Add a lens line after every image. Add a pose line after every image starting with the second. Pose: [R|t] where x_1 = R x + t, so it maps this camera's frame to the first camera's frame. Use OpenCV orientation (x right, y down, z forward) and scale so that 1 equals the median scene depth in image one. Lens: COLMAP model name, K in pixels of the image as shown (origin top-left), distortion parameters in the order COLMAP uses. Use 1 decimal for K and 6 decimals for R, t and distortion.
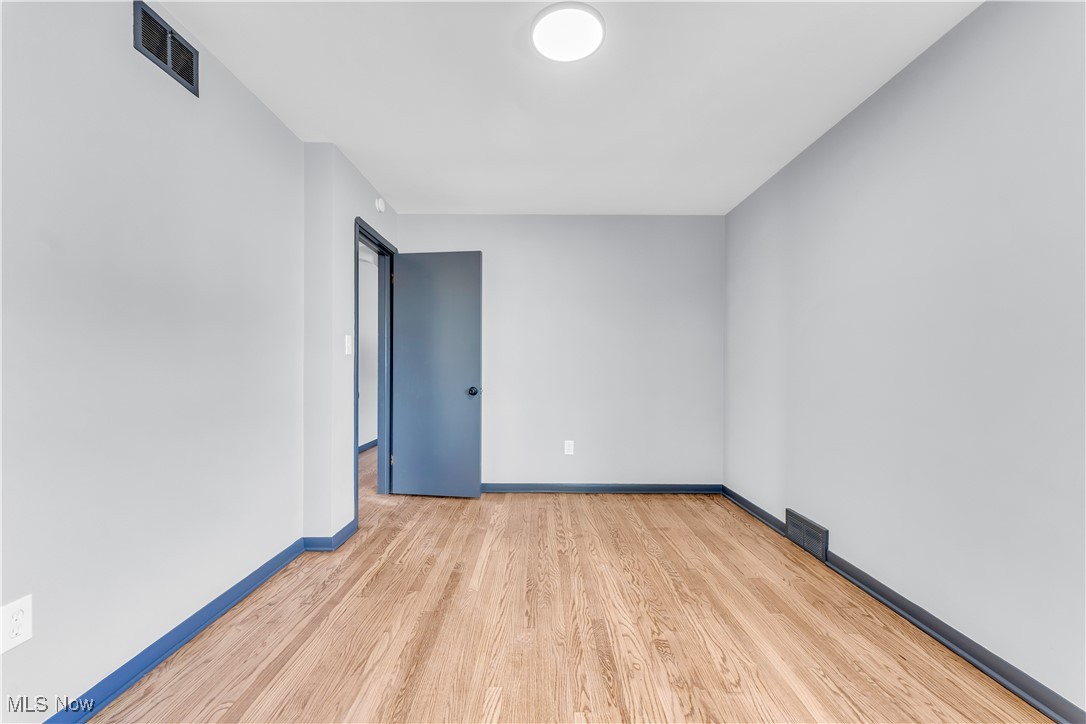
lens RADIAL K [[433.9, 0, 536.8], [0, 433.9, 367.5], [0, 0, 1]] dist [-0.002379, -0.000117]
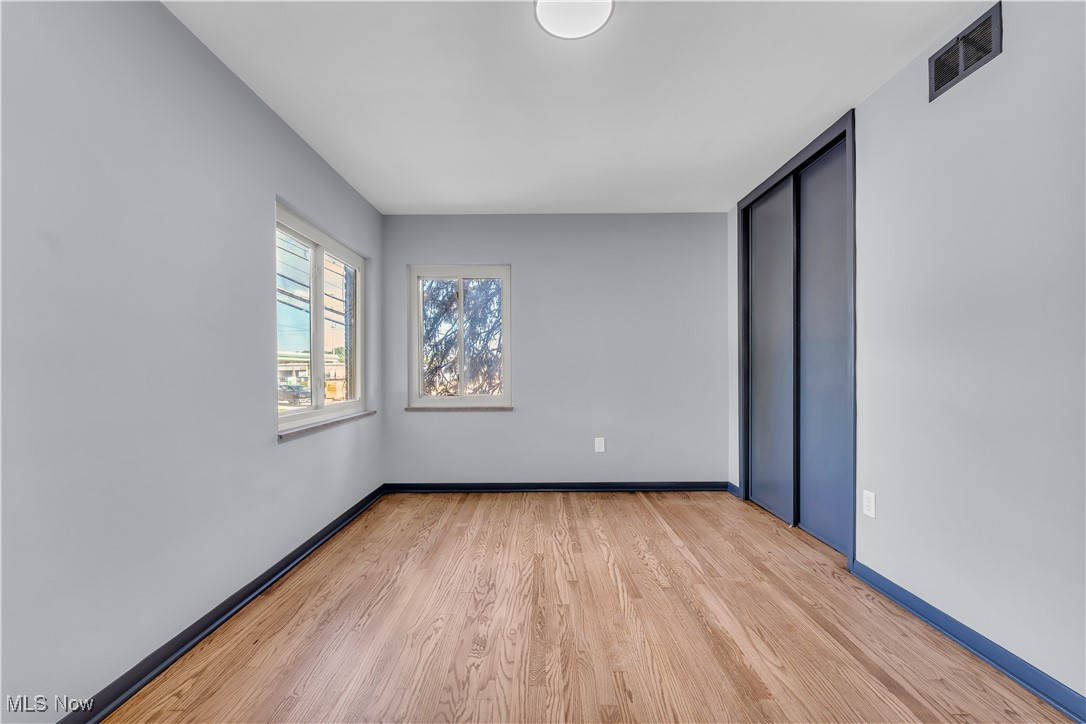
lens RADIAL K [[433.9, 0, 536.8], [0, 433.9, 367.5], [0, 0, 1]] dist [-0.002379, -0.000117]
pose [[-0.999985, 0.001509, 0.005300, 0.153316], [0.001479, 0.999983, -0.005588, 0.008468], [-0.005308, -0.005580, -0.999970, 2.022042]]
